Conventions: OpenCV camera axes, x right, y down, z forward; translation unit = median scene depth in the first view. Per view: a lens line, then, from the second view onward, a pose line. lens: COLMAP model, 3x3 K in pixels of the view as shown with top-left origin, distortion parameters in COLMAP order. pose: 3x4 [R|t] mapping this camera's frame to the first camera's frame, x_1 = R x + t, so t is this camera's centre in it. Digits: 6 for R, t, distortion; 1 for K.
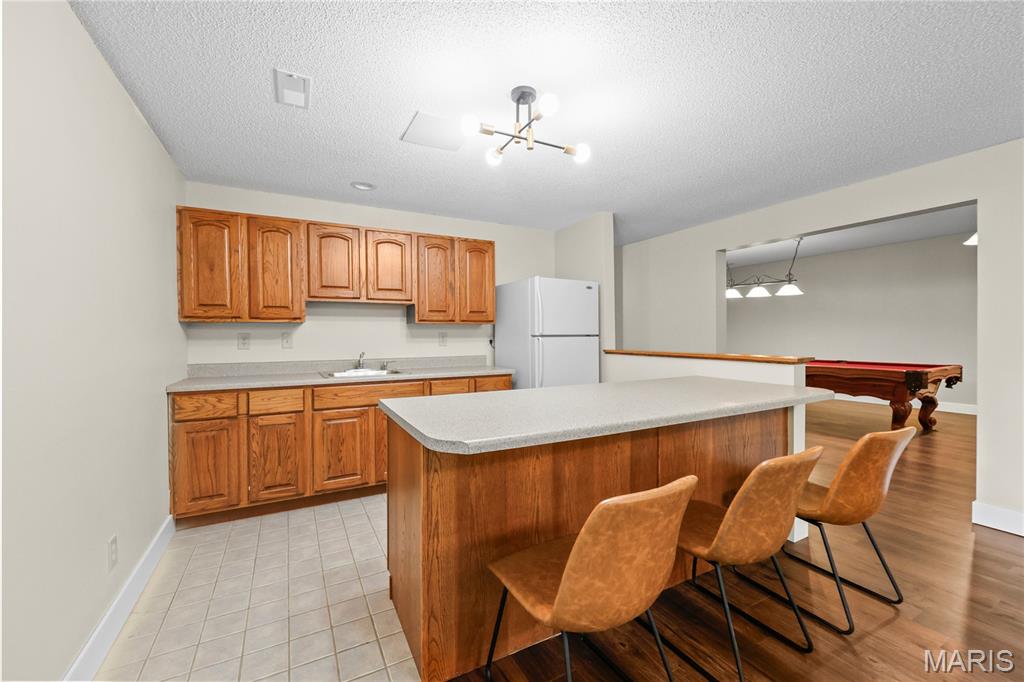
lens RADIAL K [[416.0, 0, 513.3], [0, 416.0, 339.0], [0, 0, 1]] dist [0.000706, -0.000328]
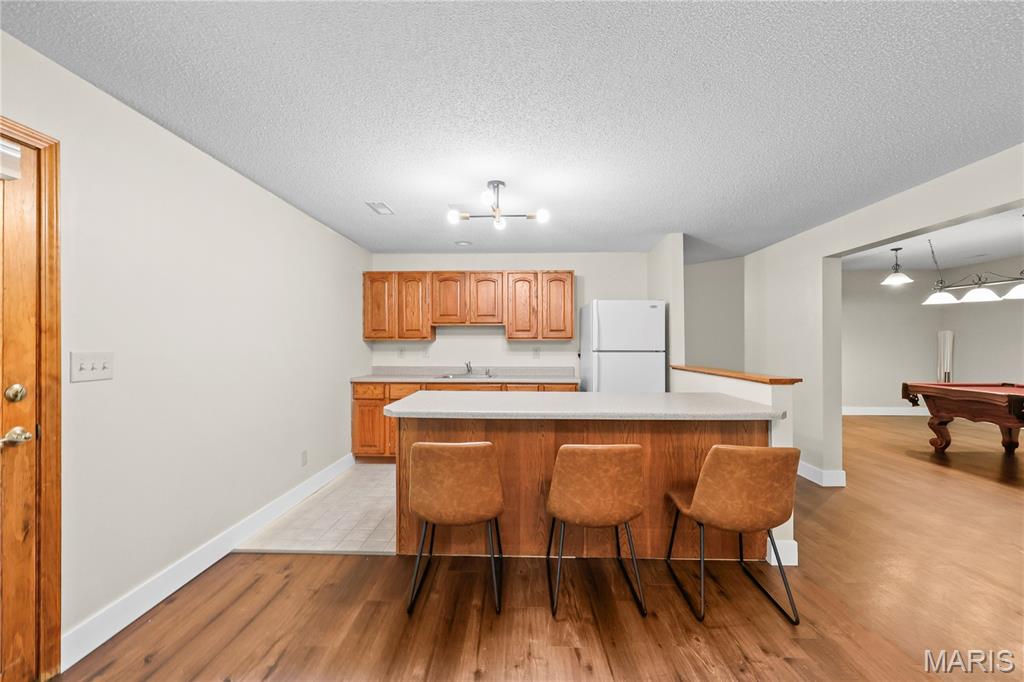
lens RADIAL K [[416.0, 0, 511.0], [0, 416.0, 346.1], [0, 0, 1]] dist [0.000706, -0.000328]
pose [[0.864070, 0.006730, -0.503326, 0.507261], [-0.012032, 0.999901, -0.007287, -0.012053], [0.503227, 0.012353, 0.864066, -0.133934]]
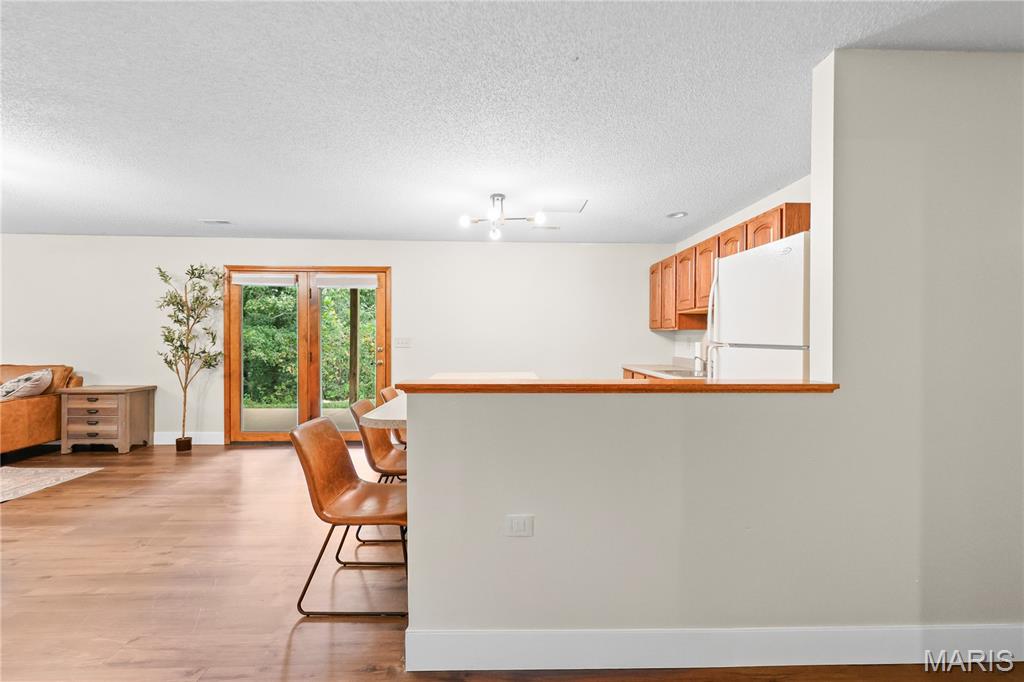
lens RADIAL K [[416.0, 0, 508.6], [0, 416.0, 343.7], [0, 0, 1]] dist [0.000706, -0.000328]
pose [[-0.441754, 0.016485, -0.896985, 0.979893], [-0.016749, 0.999505, 0.026618, -0.025378], [0.896980, 0.026783, -0.441259, 1.150958]]
